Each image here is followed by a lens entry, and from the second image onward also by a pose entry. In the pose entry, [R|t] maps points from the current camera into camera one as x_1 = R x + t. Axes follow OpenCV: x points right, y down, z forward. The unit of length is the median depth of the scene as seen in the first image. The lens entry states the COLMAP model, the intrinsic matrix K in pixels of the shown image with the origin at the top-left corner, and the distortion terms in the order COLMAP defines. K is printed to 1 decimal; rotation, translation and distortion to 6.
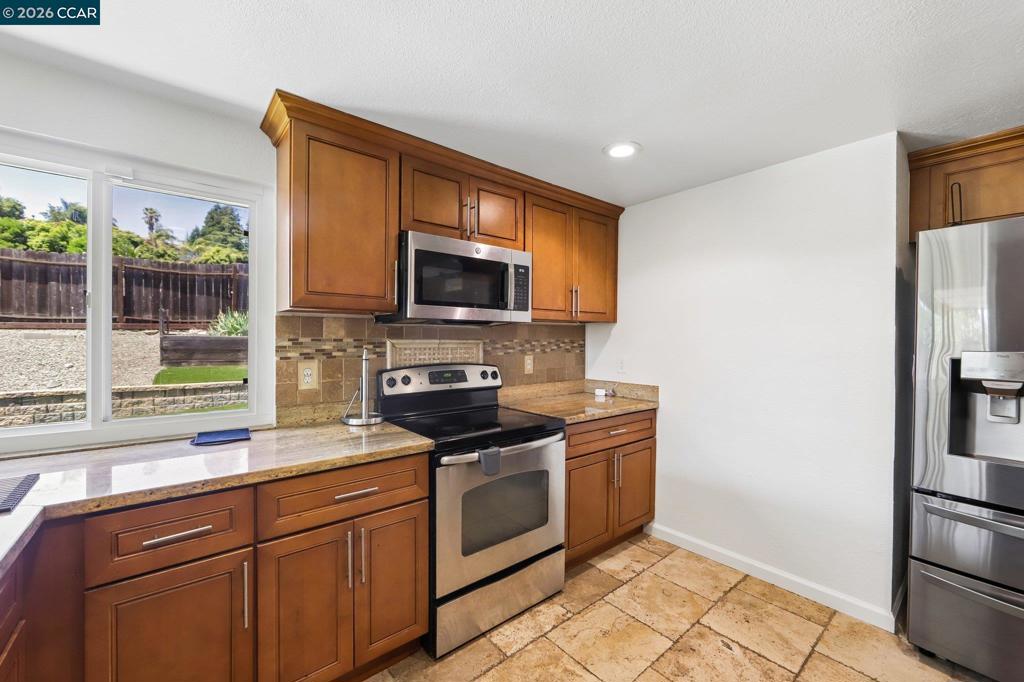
lens RADIAL K [[414.5, 0, 518.5], [0, 414.5, 341.9], [0, 0, 1]] dist [-0.010825, 0.002478]
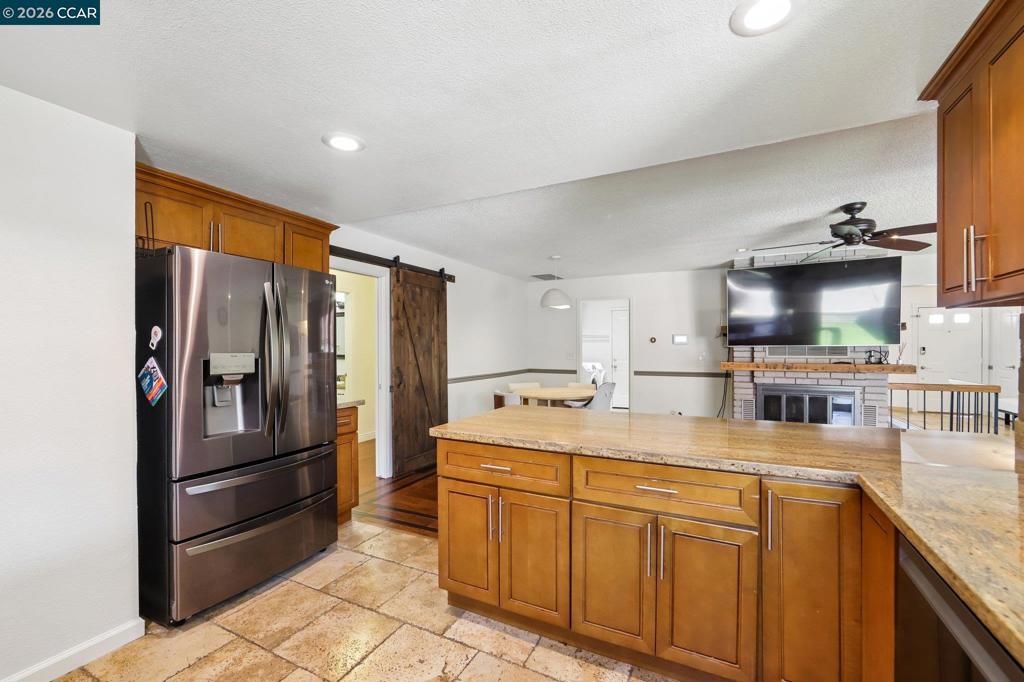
lens RADIAL K [[414.5, 0, 515.6], [0, 414.5, 346.9], [0, 0, 1]] dist [-0.010825, 0.002478]
pose [[-0.378866, -0.007340, 0.925422, -0.258204], [0.009285, 0.999888, 0.011732, -0.001435], [-0.925405, 0.013037, -0.378756, 0.377681]]
